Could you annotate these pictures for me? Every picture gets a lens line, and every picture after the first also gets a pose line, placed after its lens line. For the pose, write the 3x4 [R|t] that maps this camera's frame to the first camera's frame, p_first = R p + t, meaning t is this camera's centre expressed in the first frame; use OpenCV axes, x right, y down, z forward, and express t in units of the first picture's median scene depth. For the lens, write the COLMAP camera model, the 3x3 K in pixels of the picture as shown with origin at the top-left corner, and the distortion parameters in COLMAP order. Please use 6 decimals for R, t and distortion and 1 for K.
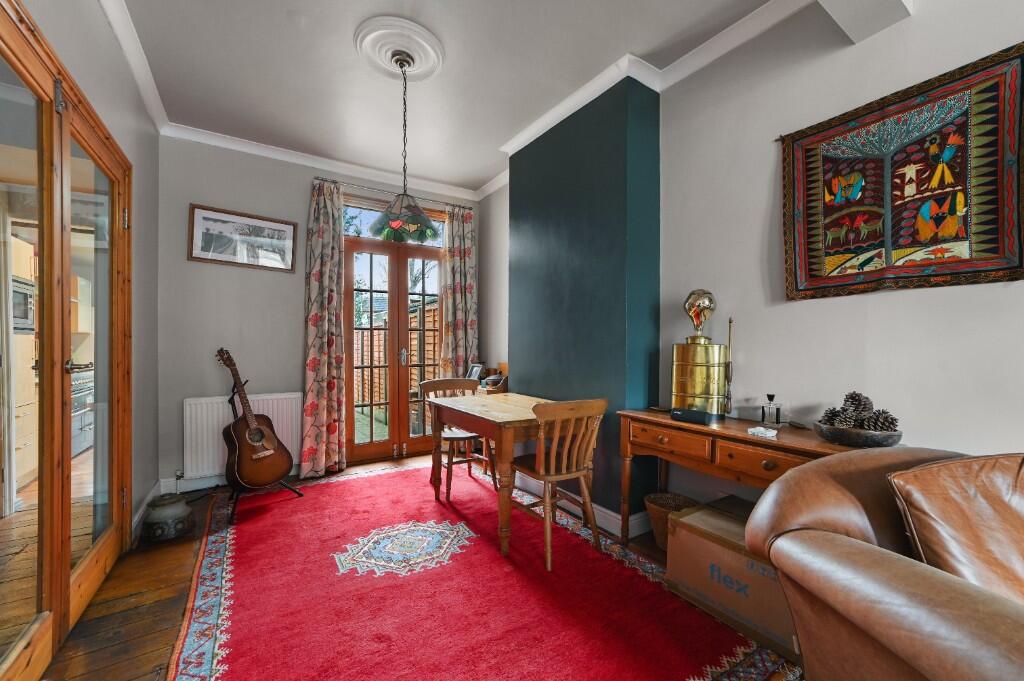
lens RADIAL K [[409.3, 0, 510.5], [0, 409.3, 346.9], [0, 0, 1]] dist [0.003610, 0.001301]
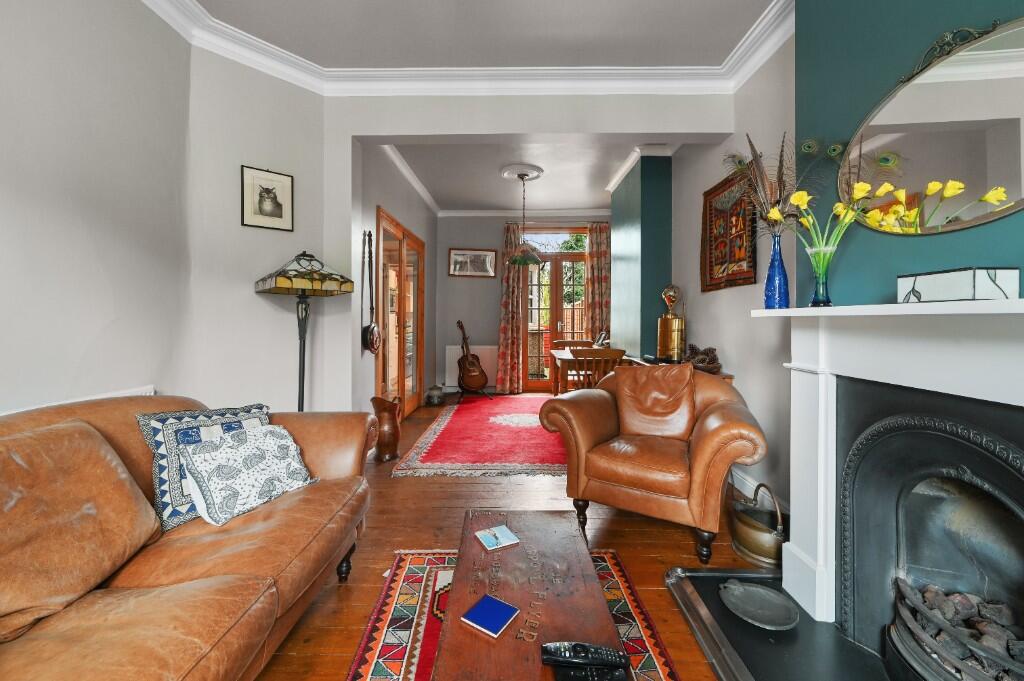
lens RADIAL K [[409.3, 0, 515.2], [0, 409.3, 315.4], [0, 0, 1]] dist [0.003610, 0.001301]
pose [[0.839973, -0.005643, -0.542599, 0.550035], [-0.002210, 0.999902, -0.013820, 0.004527], [0.542624, 0.012808, 0.839878, -0.477719]]
